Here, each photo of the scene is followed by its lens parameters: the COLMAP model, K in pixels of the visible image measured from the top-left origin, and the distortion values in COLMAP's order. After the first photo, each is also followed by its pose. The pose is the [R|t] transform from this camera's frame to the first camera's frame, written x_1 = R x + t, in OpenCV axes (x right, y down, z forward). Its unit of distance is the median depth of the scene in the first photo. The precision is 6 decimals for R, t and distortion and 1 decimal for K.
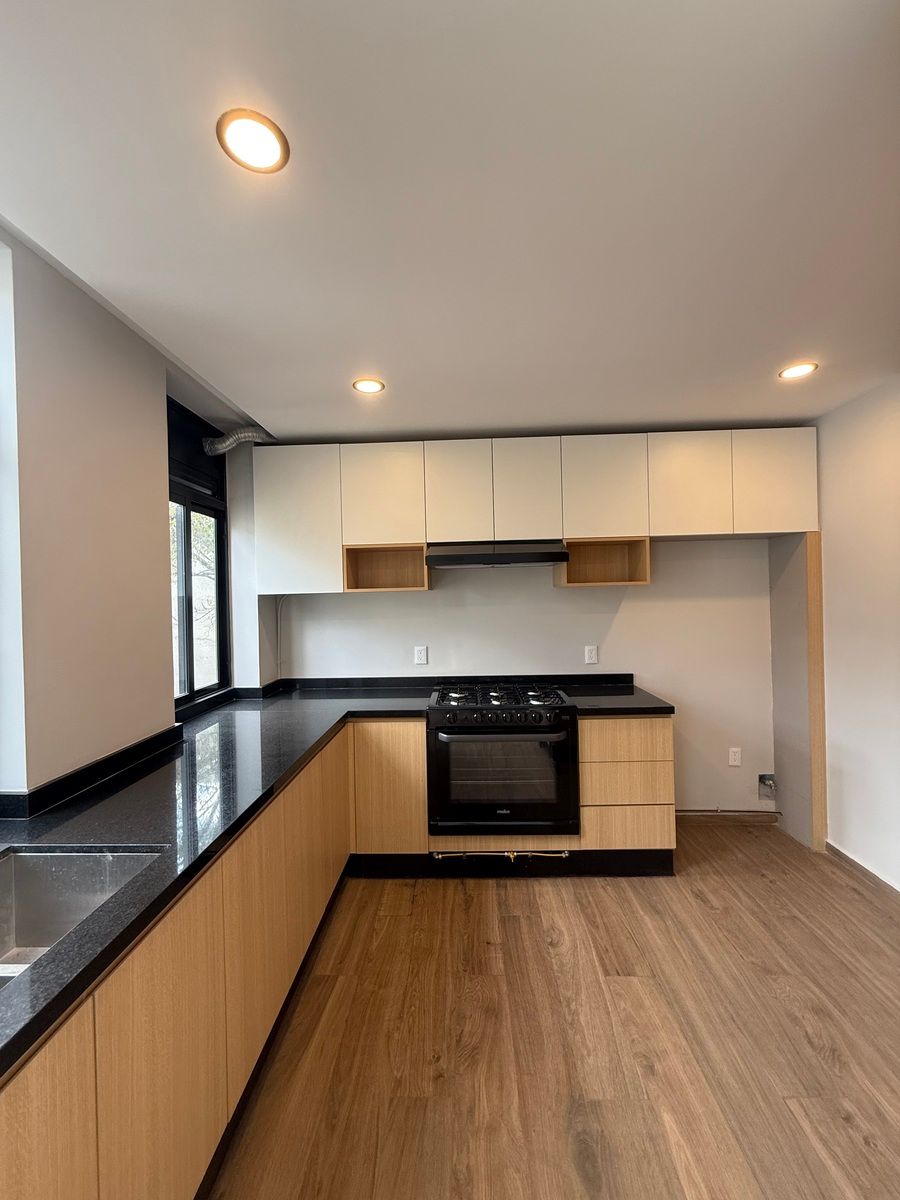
lens RADIAL K [[480.5, 0, 451.3], [0, 480.5, 595.4], [0, 0, 1]] dist [0.000558, 0.000673]
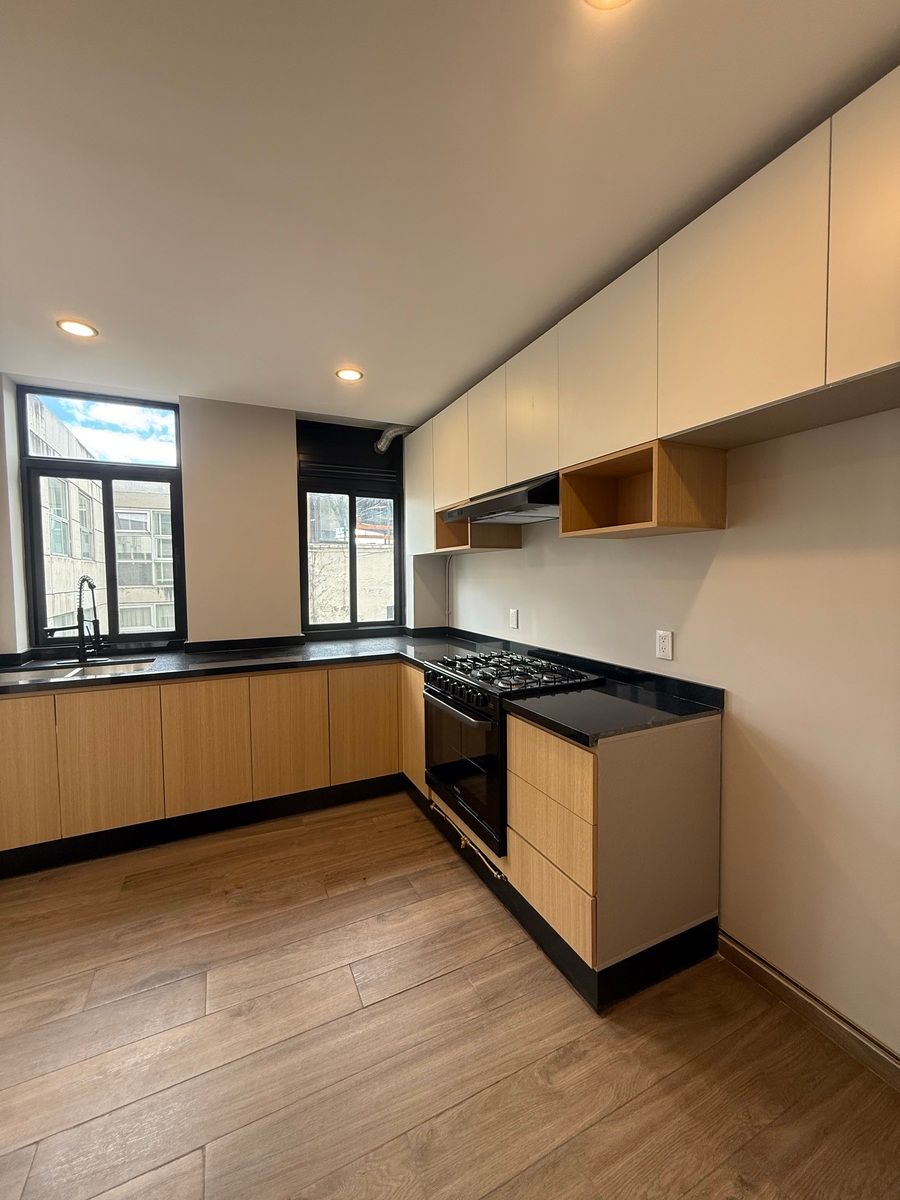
lens RADIAL K [[480.5, 0, 451.3], [0, 480.5, 595.4], [0, 0, 1]] dist [0.000558, 0.000673]
pose [[0.458022, 0.059501, -0.886947, 1.093360], [-0.002999, 0.997855, 0.065393, 0.028926], [0.888936, -0.027291, 0.457218, 0.717539]]
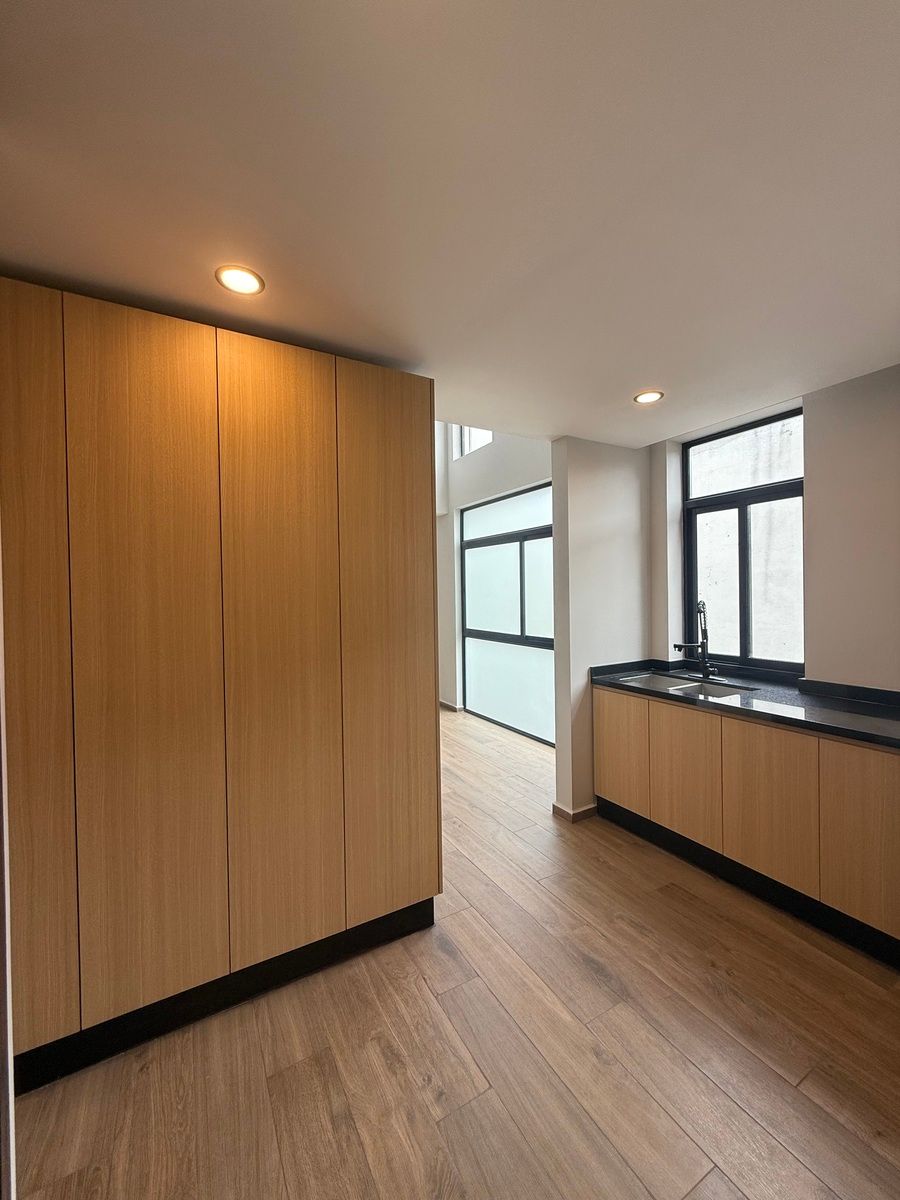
lens RADIAL K [[480.5, 0, 451.3], [0, 480.5, 595.4], [0, 0, 1]] dist [0.000558, 0.000673]
pose [[-0.853282, 0.041640, -0.519785, 0.869741], [0.033877, 0.999127, 0.024428, -0.012731], [0.520349, 0.003235, -0.853948, 1.271922]]
